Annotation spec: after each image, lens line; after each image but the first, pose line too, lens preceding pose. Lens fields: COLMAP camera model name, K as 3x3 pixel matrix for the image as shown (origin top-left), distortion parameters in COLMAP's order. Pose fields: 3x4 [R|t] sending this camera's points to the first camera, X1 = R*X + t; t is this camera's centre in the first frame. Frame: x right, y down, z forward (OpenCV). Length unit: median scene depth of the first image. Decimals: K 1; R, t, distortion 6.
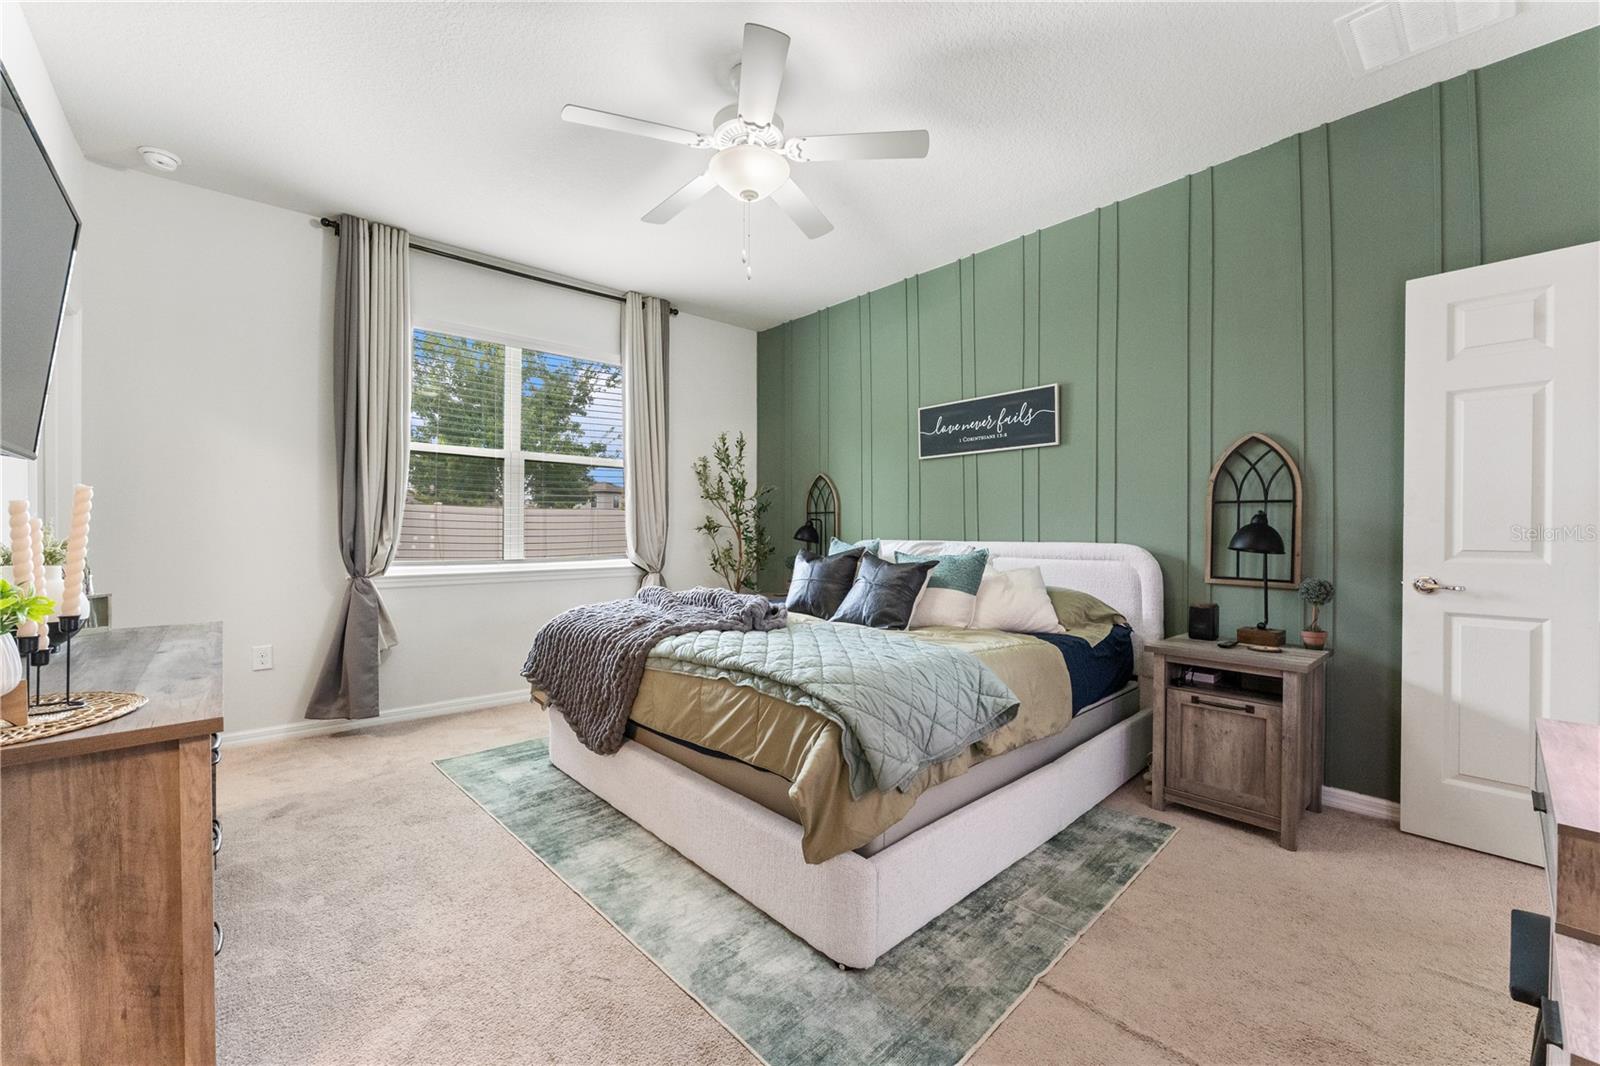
lens RADIAL K [[655.1, 0, 797.5], [0, 655.1, 527.9], [0, 0, 1]] dist [0.000448, -0.001216]
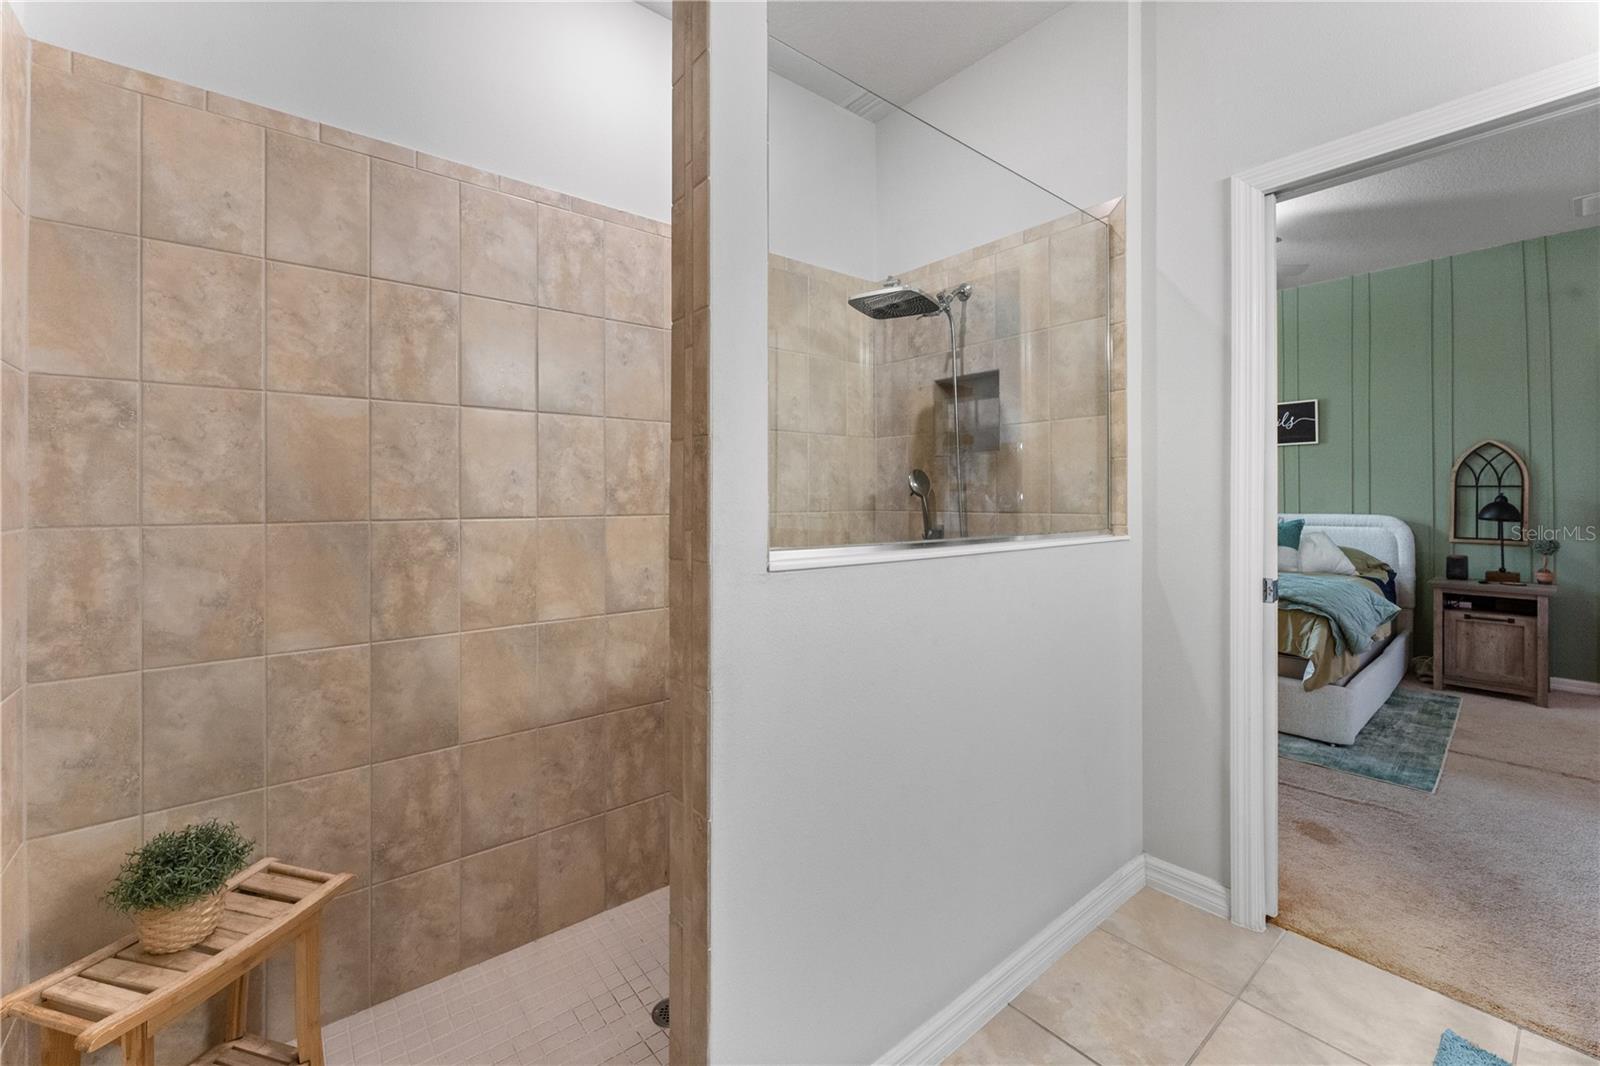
lens RADIAL K [[655.1, 0, 803.2], [0, 655.1, 489.5], [0, 0, 1]] dist [0.000448, -0.001216]
pose [[0.998936, -0.006828, -0.045608, -0.811681], [0.006586, 0.999963, -0.005456, -0.036800], [0.045643, 0.005150, 0.998945, -0.564408]]
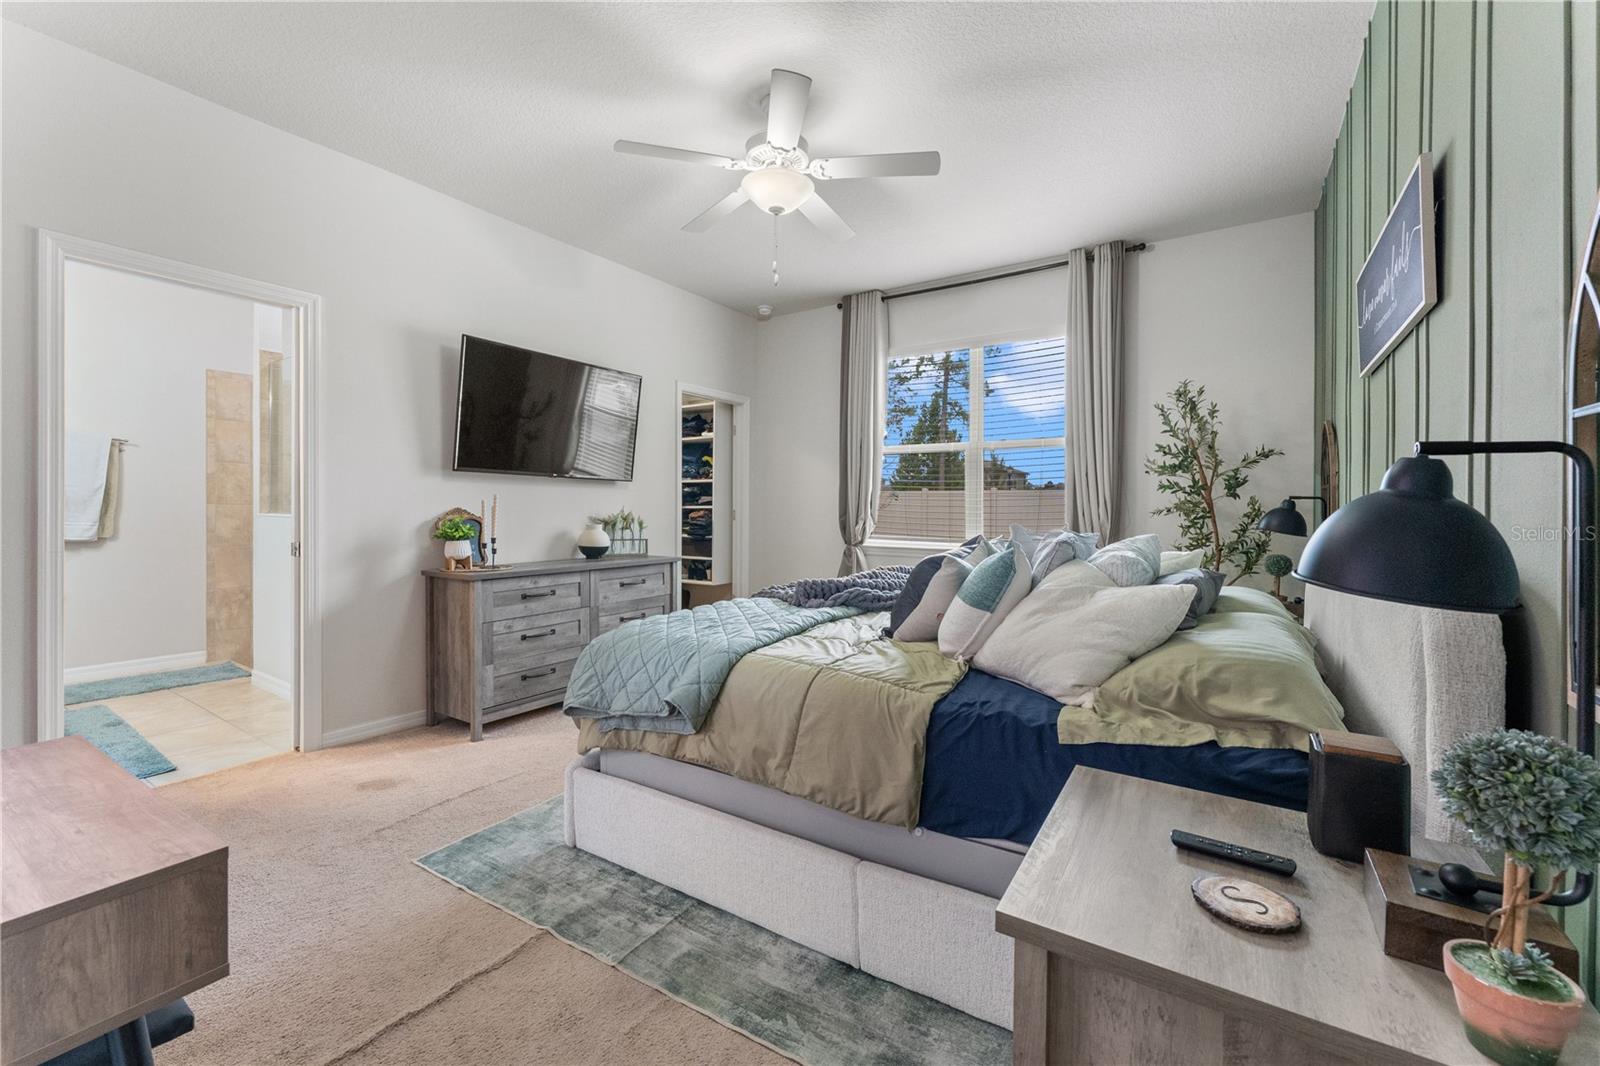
lens RADIAL K [[655.1, 0, 796.0], [0, 655.1, 525.3], [0, 0, 1]] dist [0.000448, -0.001216]
pose [[0.240365, 0.020724, -0.970461, 0.870464], [-0.002603, 0.999782, 0.020705, 0.001033], [0.970679, -0.002451, 0.240367, 0.664532]]
